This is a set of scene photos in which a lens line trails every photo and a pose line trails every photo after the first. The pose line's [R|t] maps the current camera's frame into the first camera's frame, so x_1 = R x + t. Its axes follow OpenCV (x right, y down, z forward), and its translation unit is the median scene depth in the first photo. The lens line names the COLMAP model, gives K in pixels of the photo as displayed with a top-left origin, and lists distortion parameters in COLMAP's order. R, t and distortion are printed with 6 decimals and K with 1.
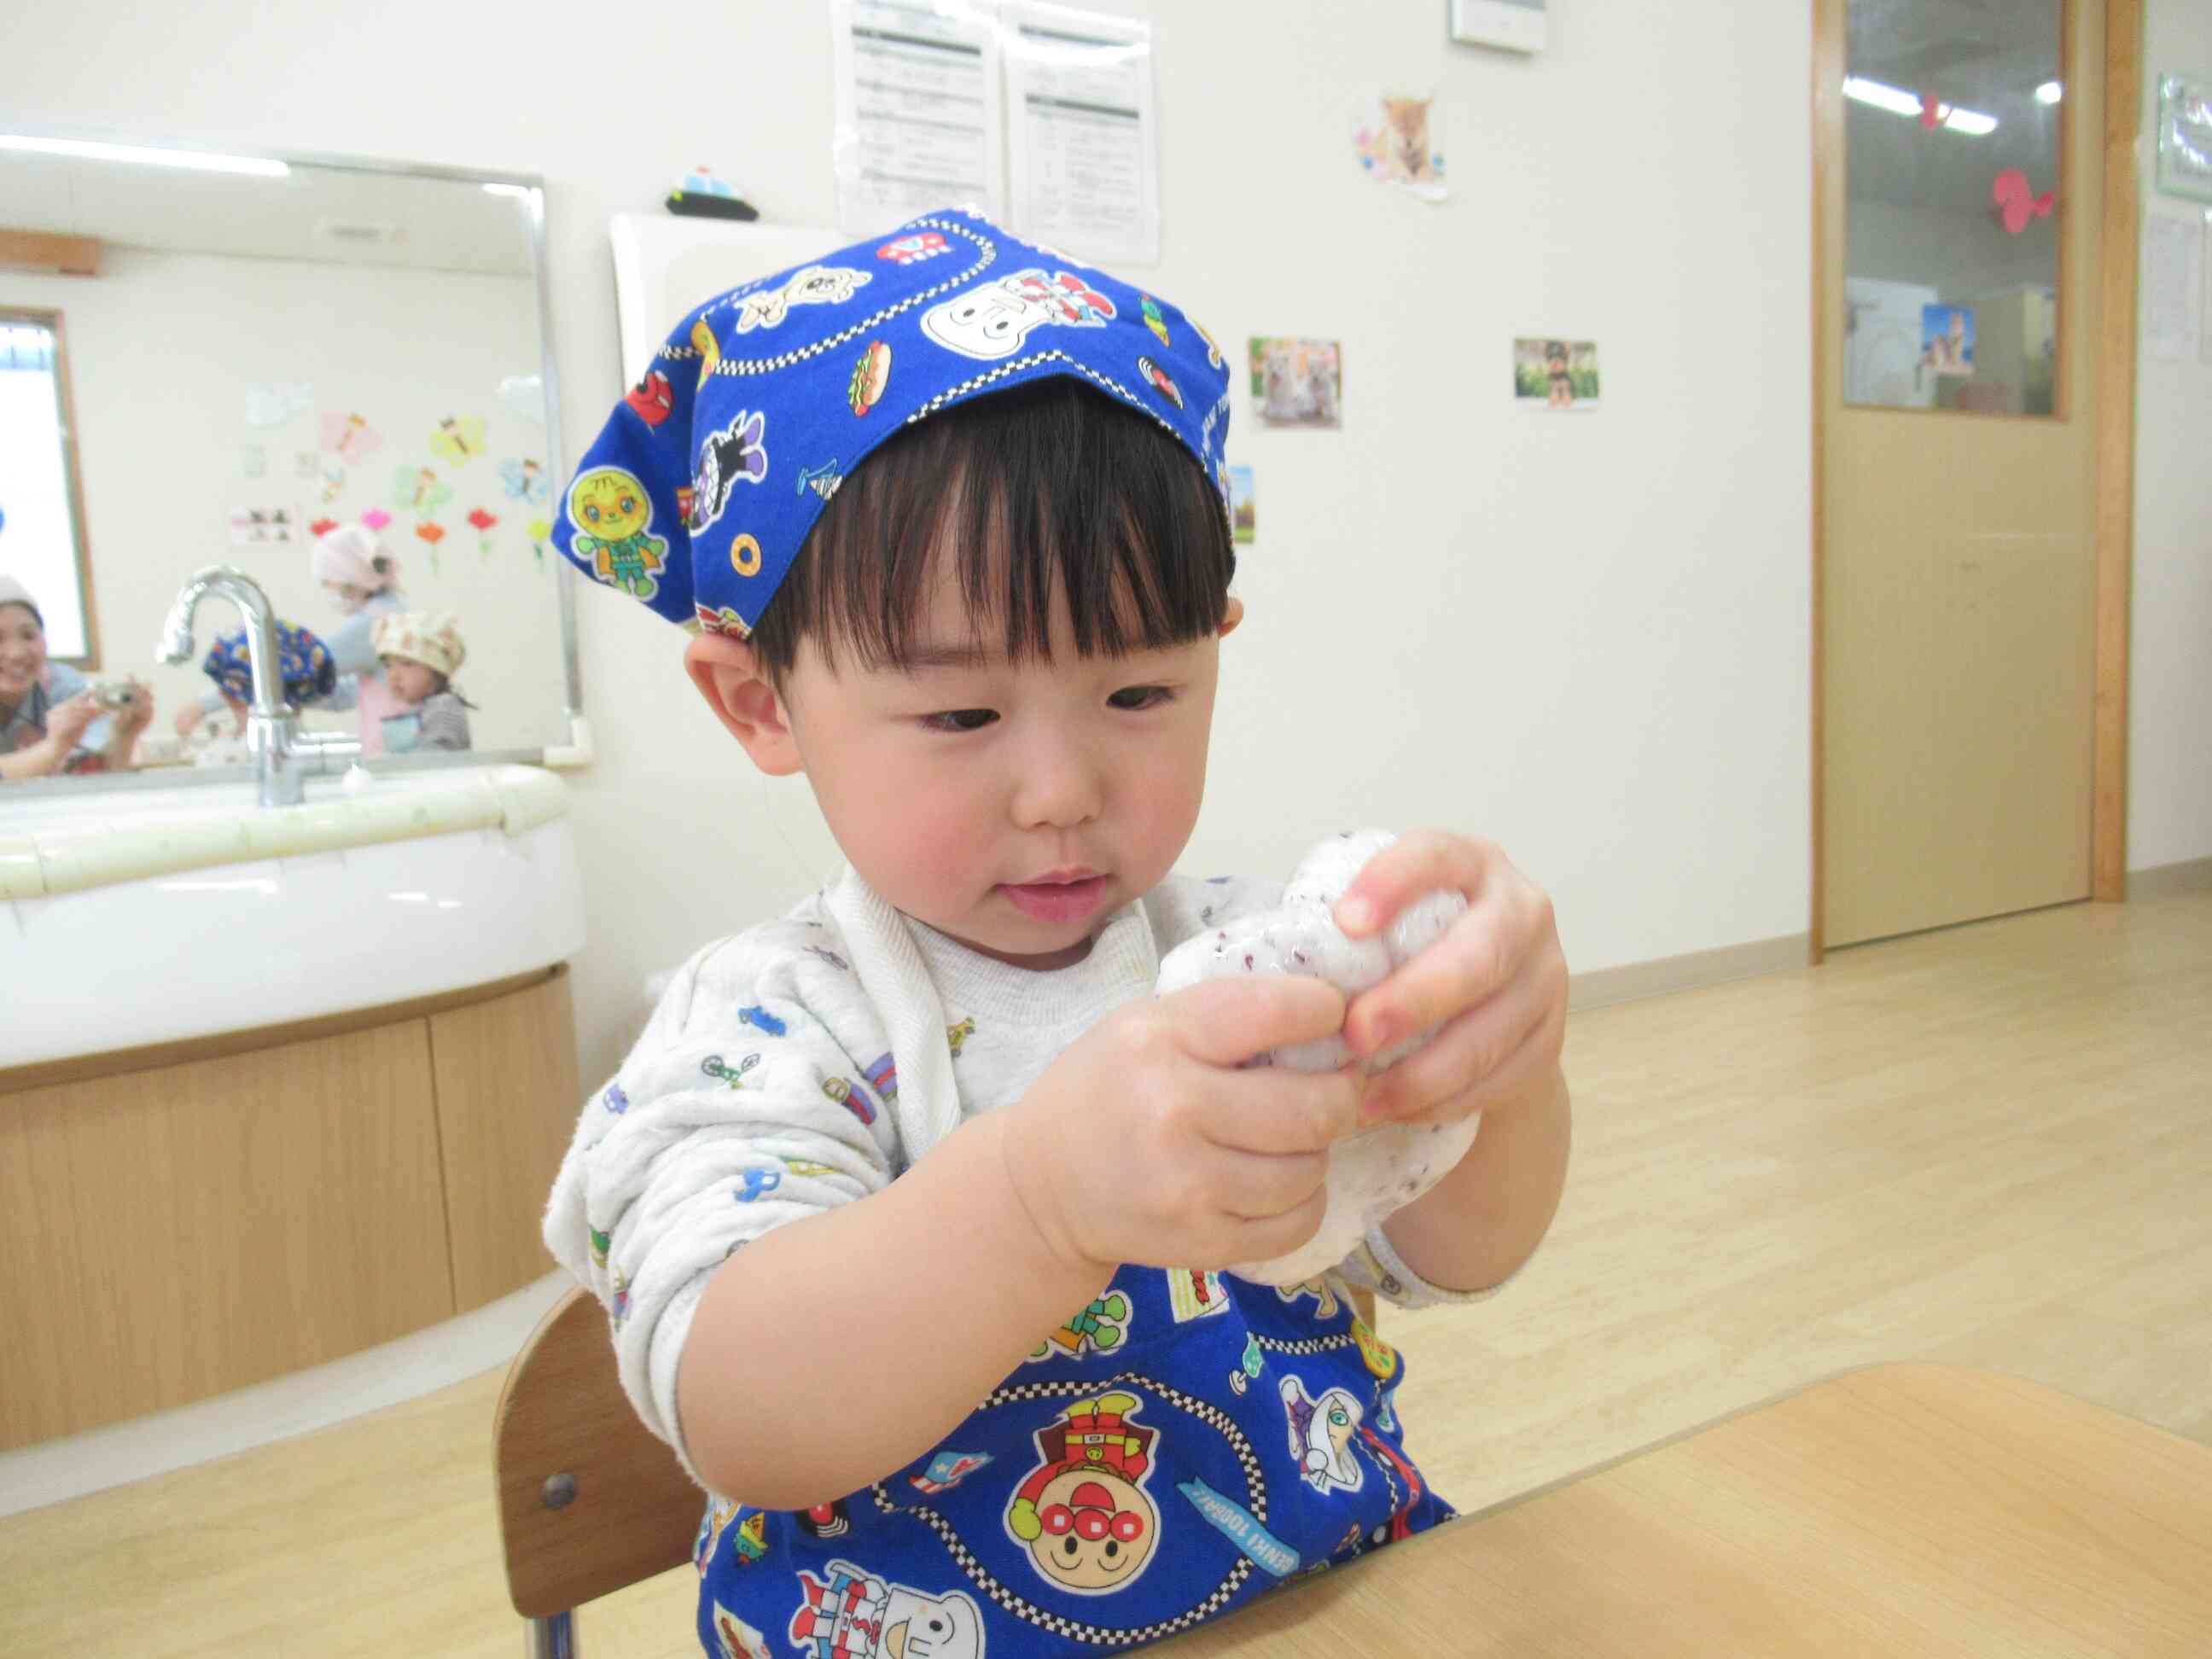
lens RADIAL K [[1629.8, 0, 1106.0], [0, 1629.8, 829.5], [0, 0, 1]] dist [0.001722, 0.001324]
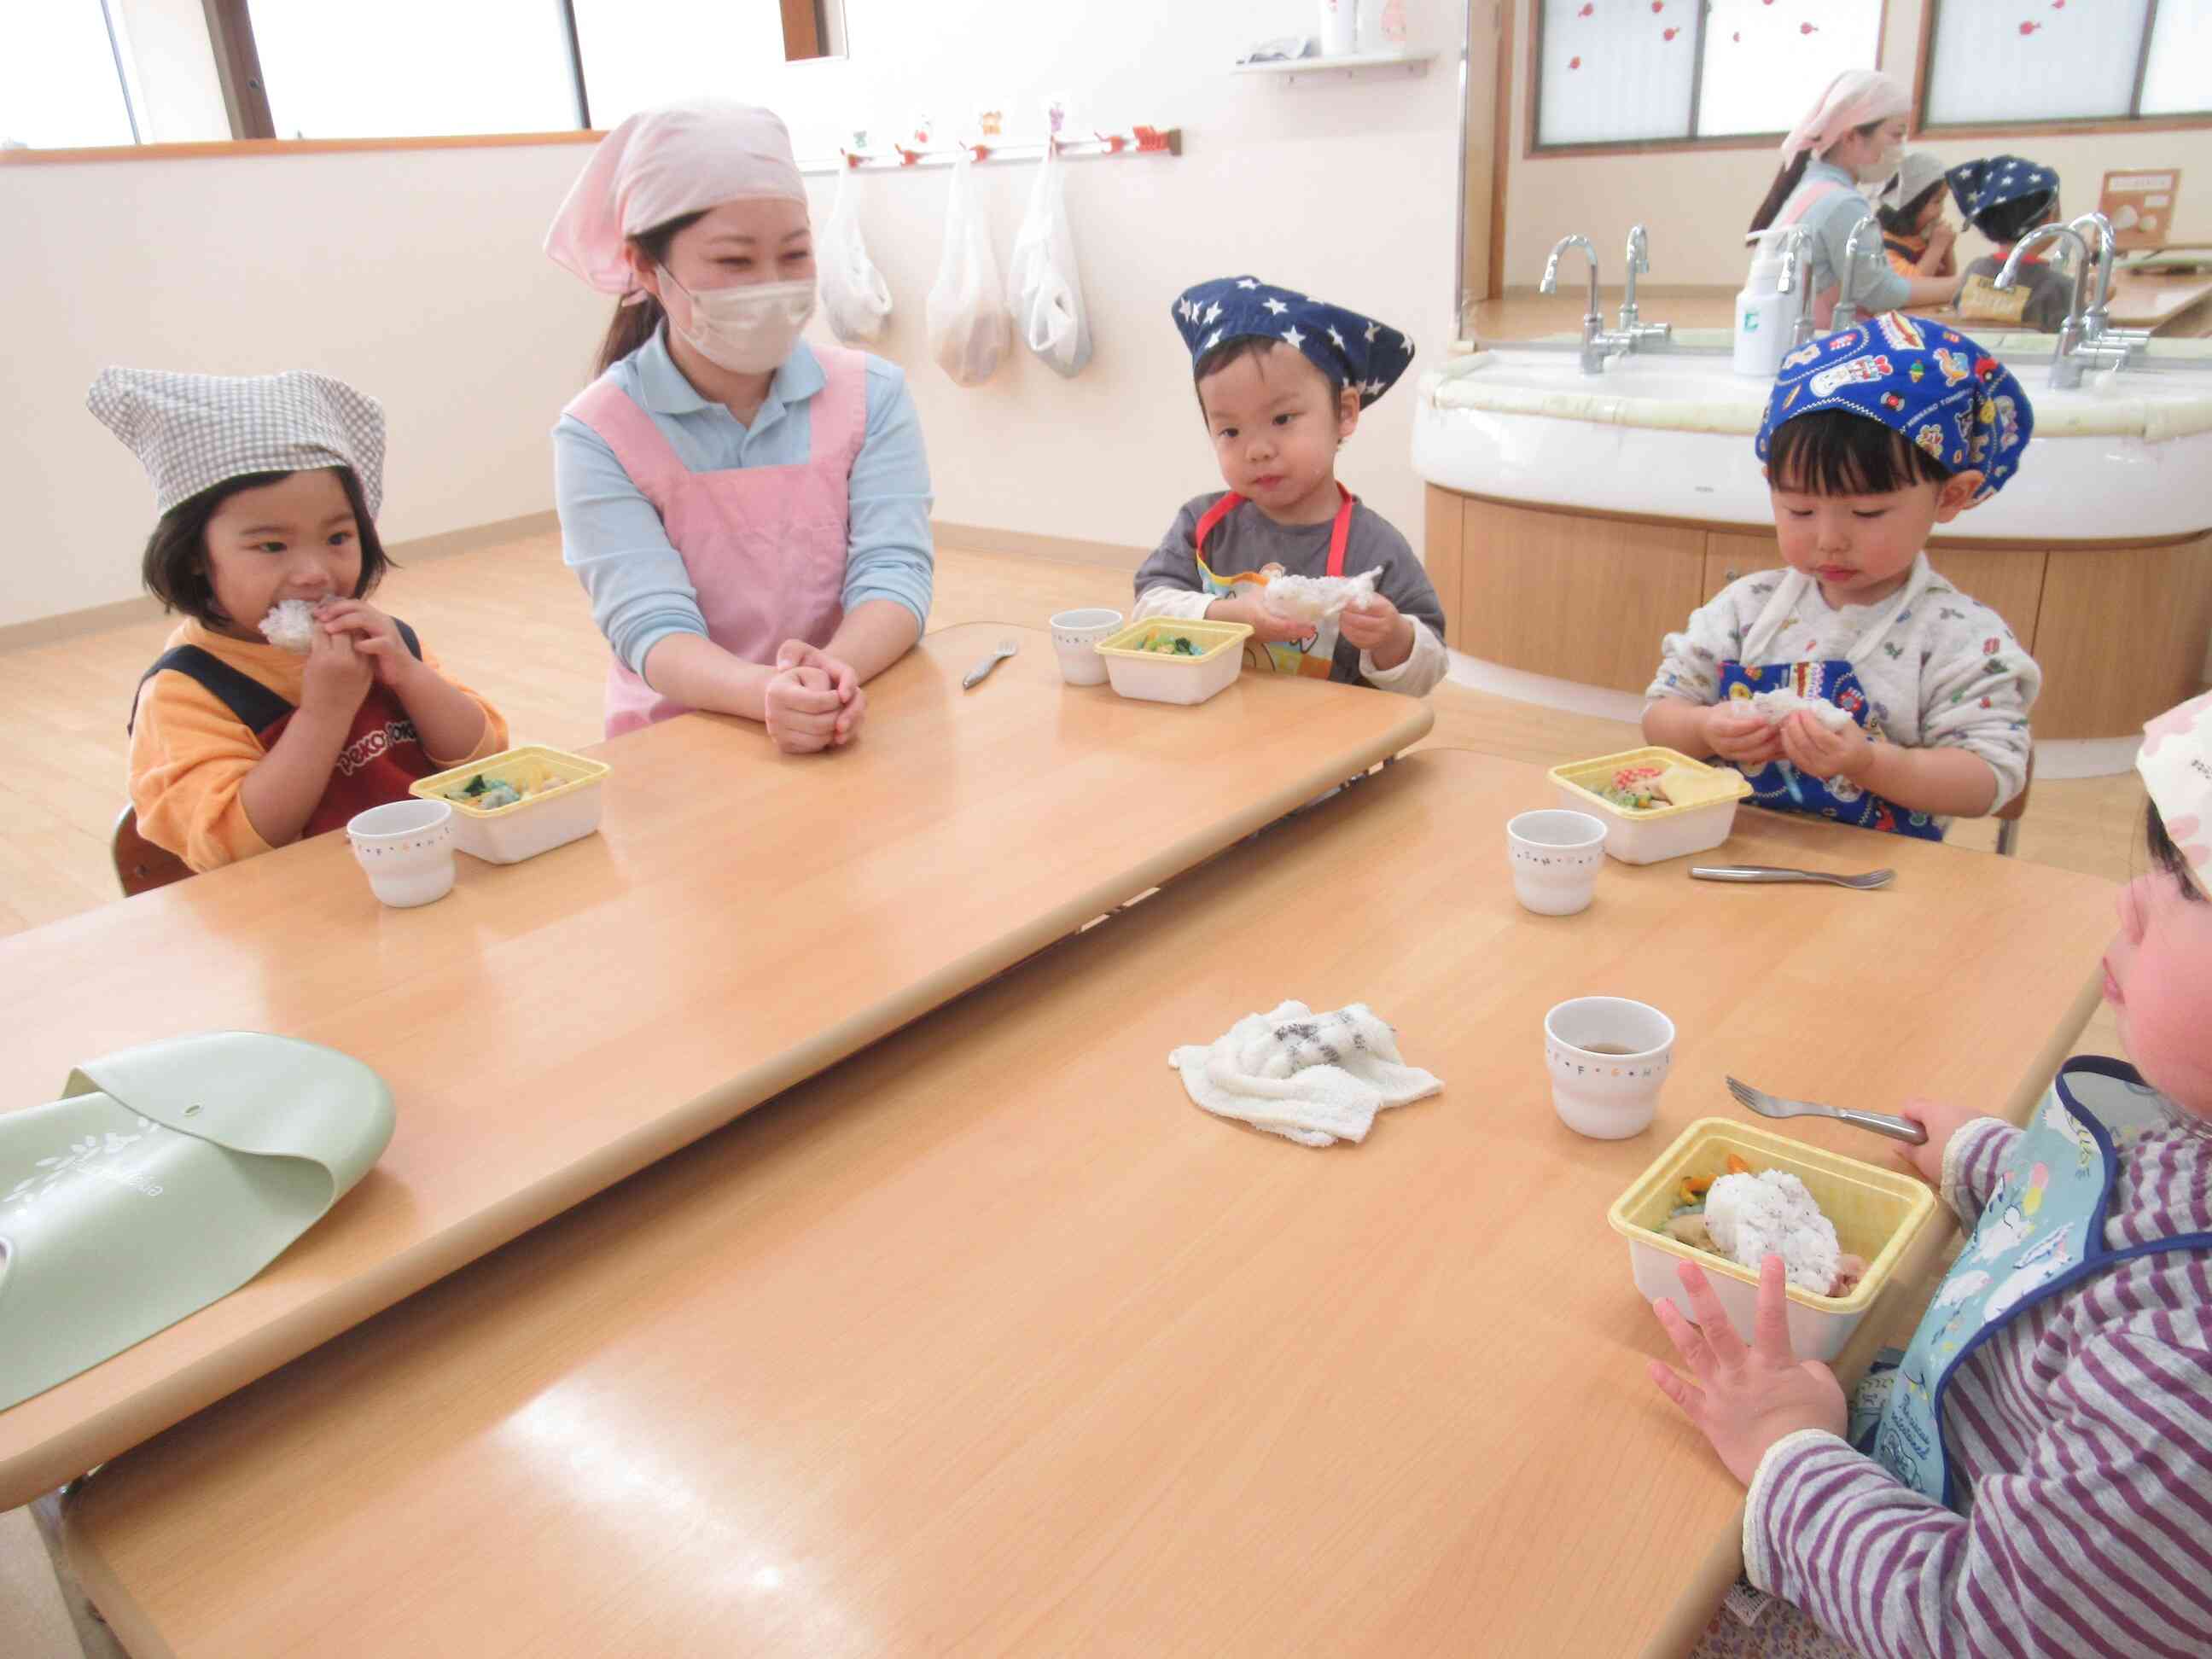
lens RADIAL K [[1629.8, 0, 1106.0], [0, 1629.8, 829.5], [0, 0, 1]] dist [0.001722, 0.001324]
pose [[0.345441, 0.377775, -0.859044, 2.262761], [-0.055276, 0.921997, 0.383232, -0.597111], [0.936811, -0.084899, 0.339377, -1.296856]]
